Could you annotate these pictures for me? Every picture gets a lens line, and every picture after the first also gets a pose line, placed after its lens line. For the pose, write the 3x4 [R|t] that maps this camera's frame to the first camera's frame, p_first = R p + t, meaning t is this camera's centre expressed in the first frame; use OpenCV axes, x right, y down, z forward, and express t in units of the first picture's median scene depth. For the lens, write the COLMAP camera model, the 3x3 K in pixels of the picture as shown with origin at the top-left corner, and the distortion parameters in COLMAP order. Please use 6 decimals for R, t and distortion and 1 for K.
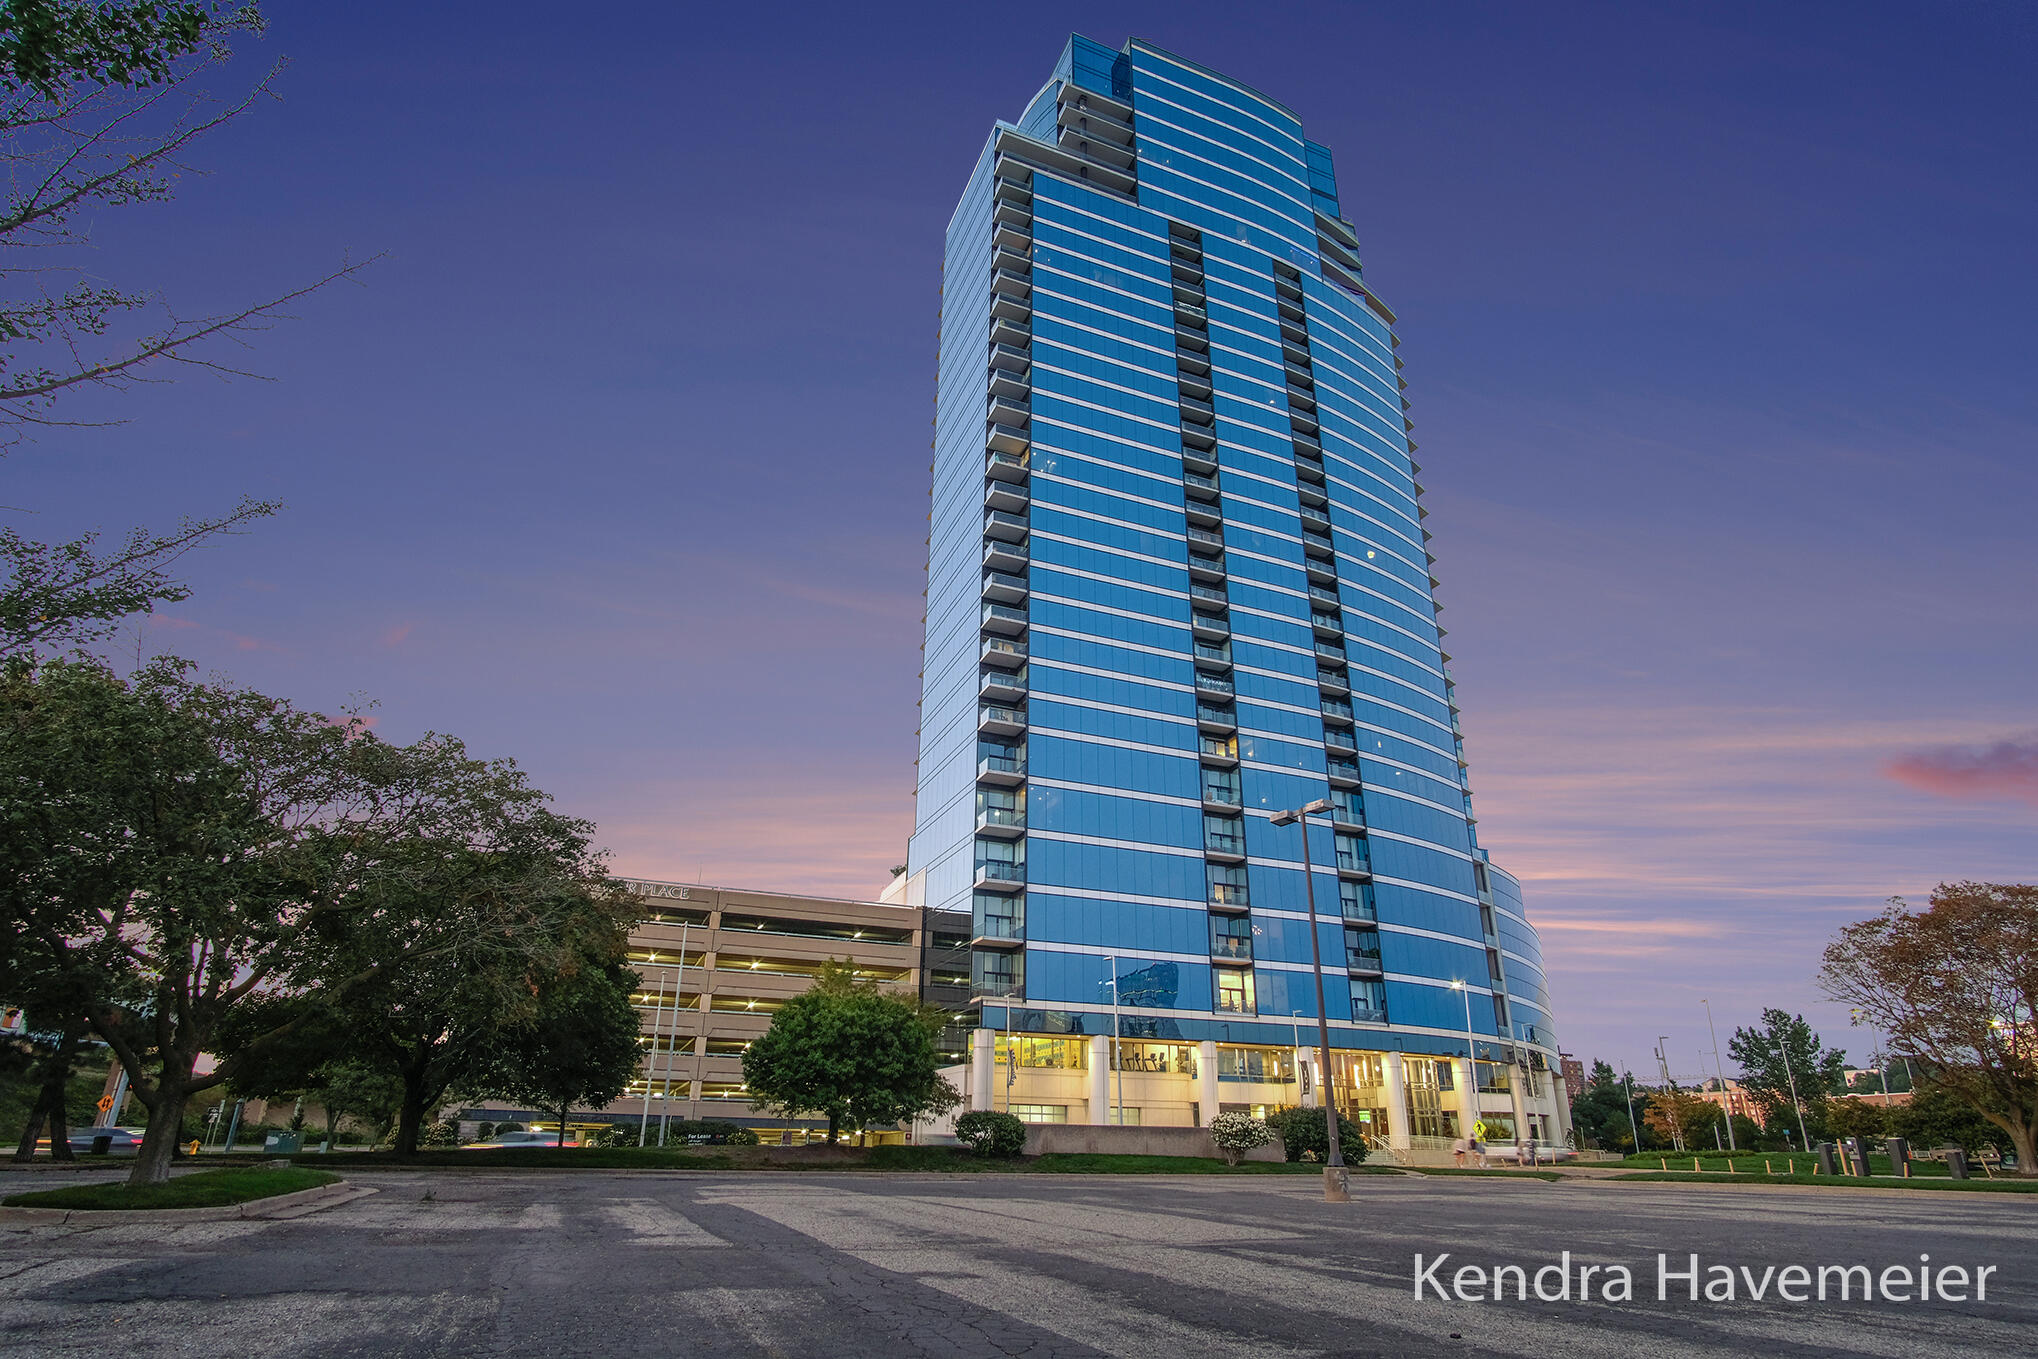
lens RADIAL K [[1077.1, 0, 976.8], [0, 1077.1, 682.8], [0, 0, 1]] dist [0.019954, -0.035131]
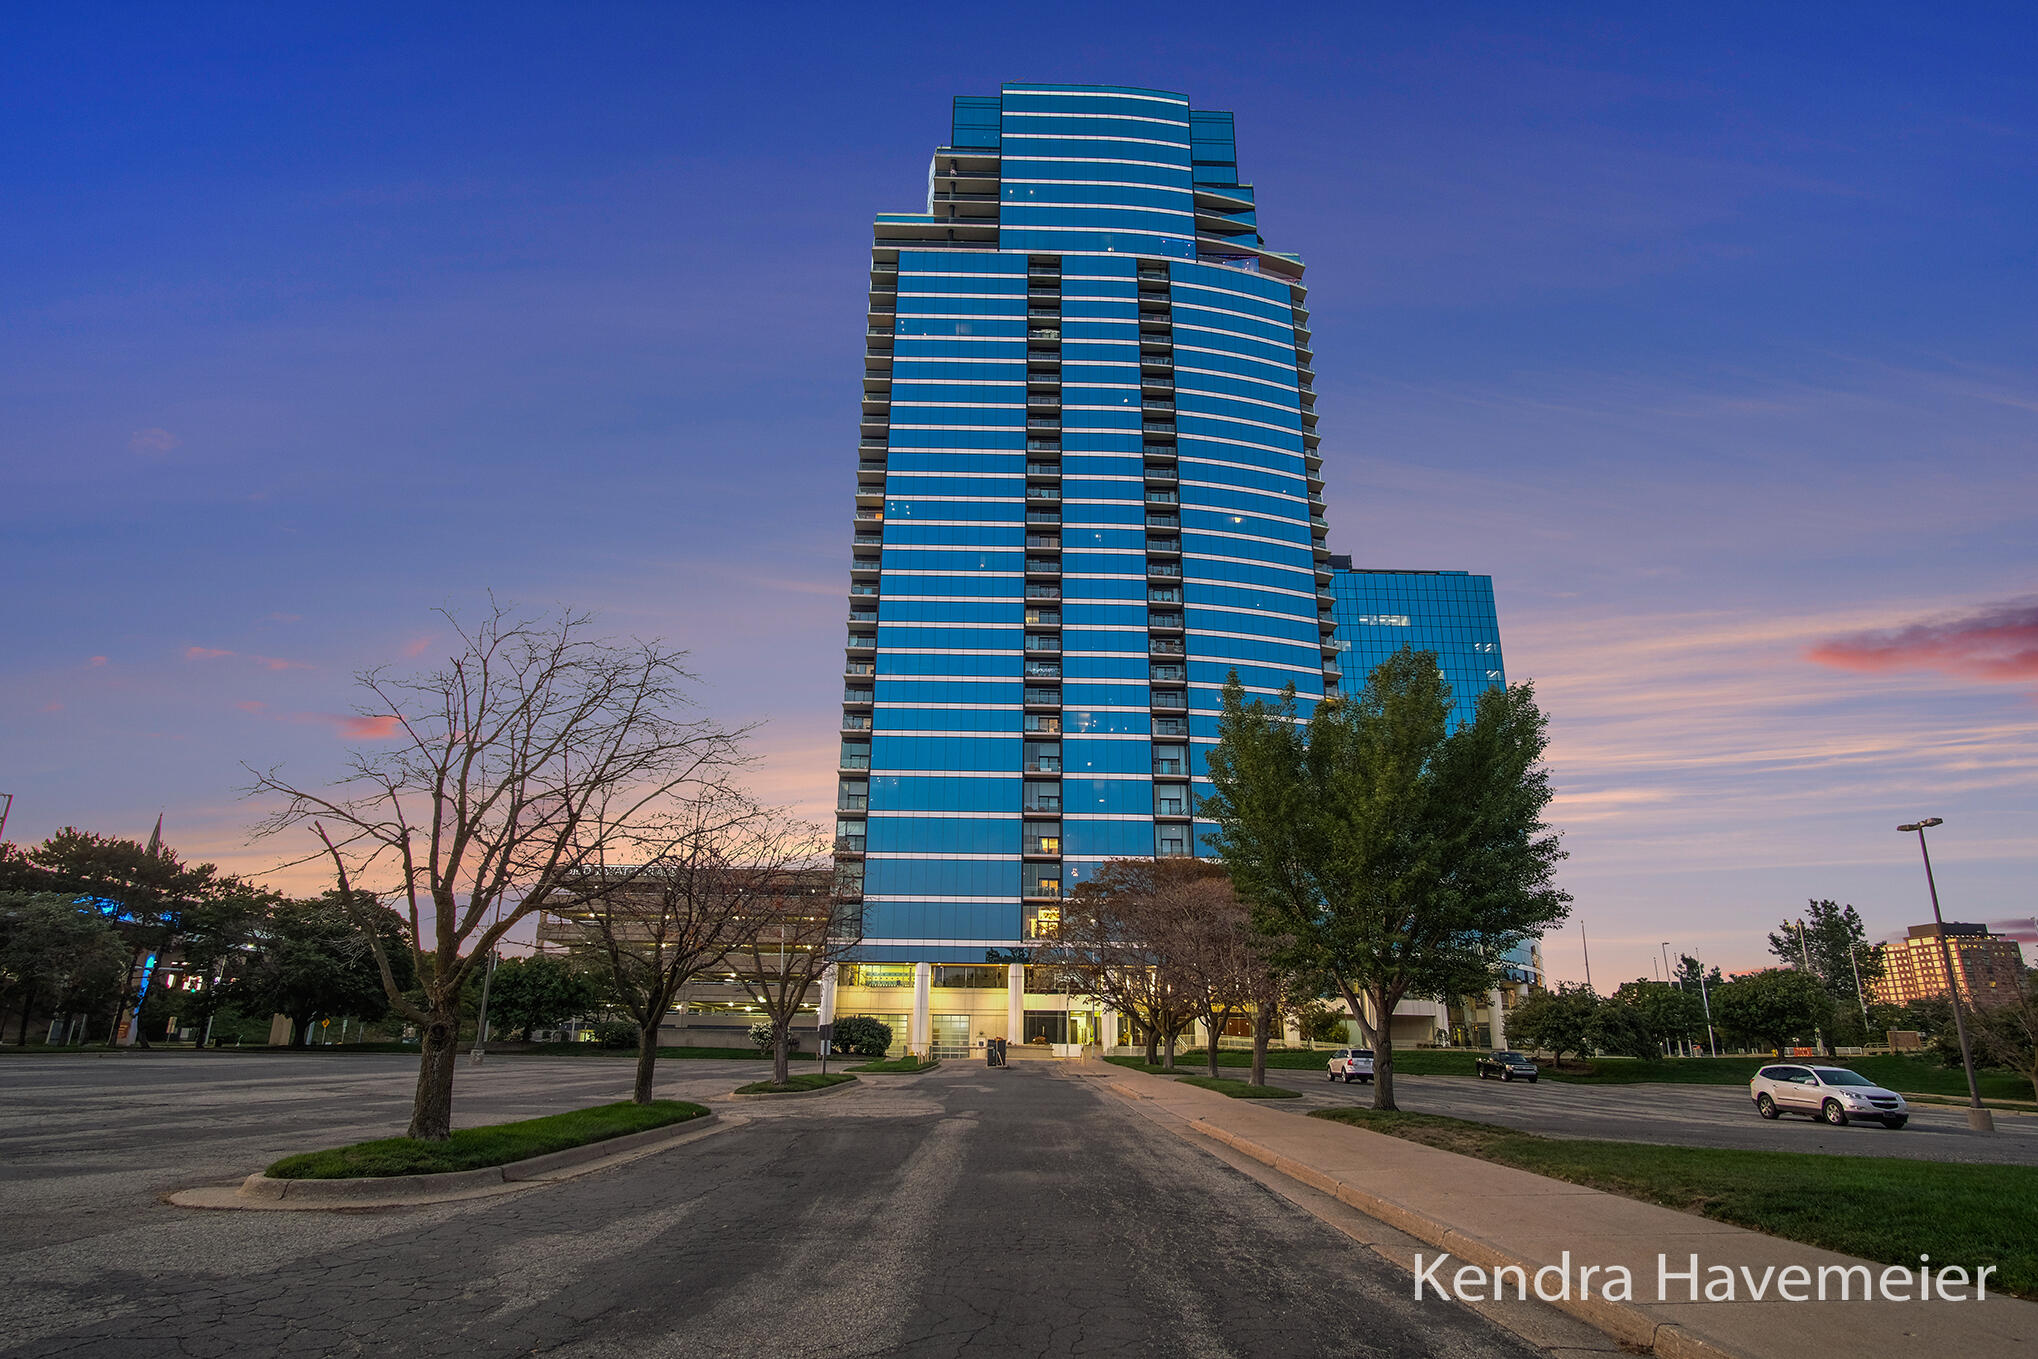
lens RADIAL K [[1121.7, 0, 1020.6], [0, 1121.7, 651.2], [0, 0, 1]] dist [-0.004655, -0.000949]
pose [[0.935161, -0.119385, -0.333497, 0.626567], [0.142090, 0.988855, 0.044446, -0.081448], [0.324475, -0.088951, 0.941703, -0.192530]]
